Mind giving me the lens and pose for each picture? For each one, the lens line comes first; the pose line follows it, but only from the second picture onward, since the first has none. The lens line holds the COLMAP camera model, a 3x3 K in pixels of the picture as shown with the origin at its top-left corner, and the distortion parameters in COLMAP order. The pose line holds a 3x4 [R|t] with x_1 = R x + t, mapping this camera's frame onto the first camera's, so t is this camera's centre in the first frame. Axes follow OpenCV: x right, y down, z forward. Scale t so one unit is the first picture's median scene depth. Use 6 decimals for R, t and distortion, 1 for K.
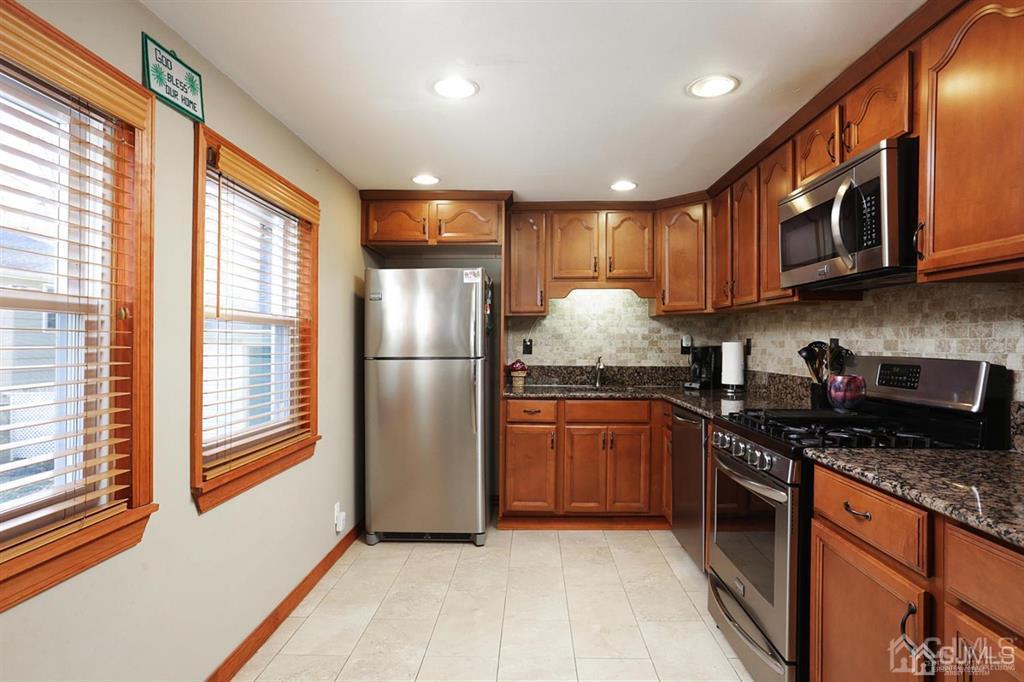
lens RADIAL K [[545.3, 0, 513.6], [0, 545.3, 342.2], [0, 0, 1]] dist [-0.022881, 0.014531]
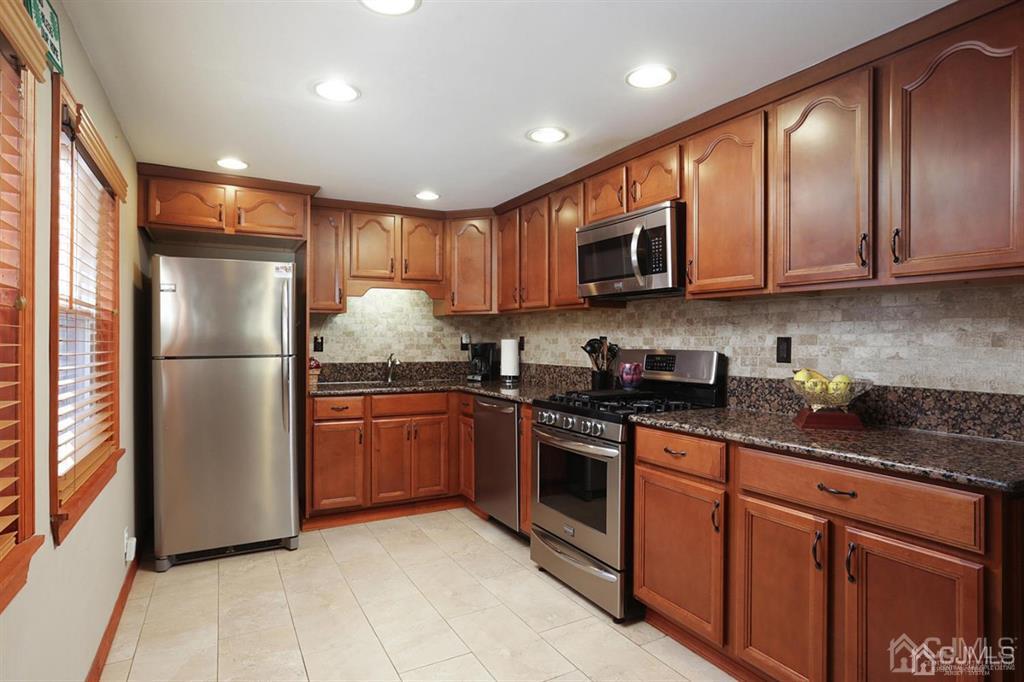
lens RADIAL K [[545.3, 0, 517.5], [0, 545.3, 336.9], [0, 0, 1]] dist [-0.022881, 0.014531]
pose [[0.872278, 0.001676, 0.489007, -0.201975], [0.001087, 0.999985, -0.005367, 0.000895], [-0.489008, 0.005213, 0.872263, -0.042319]]
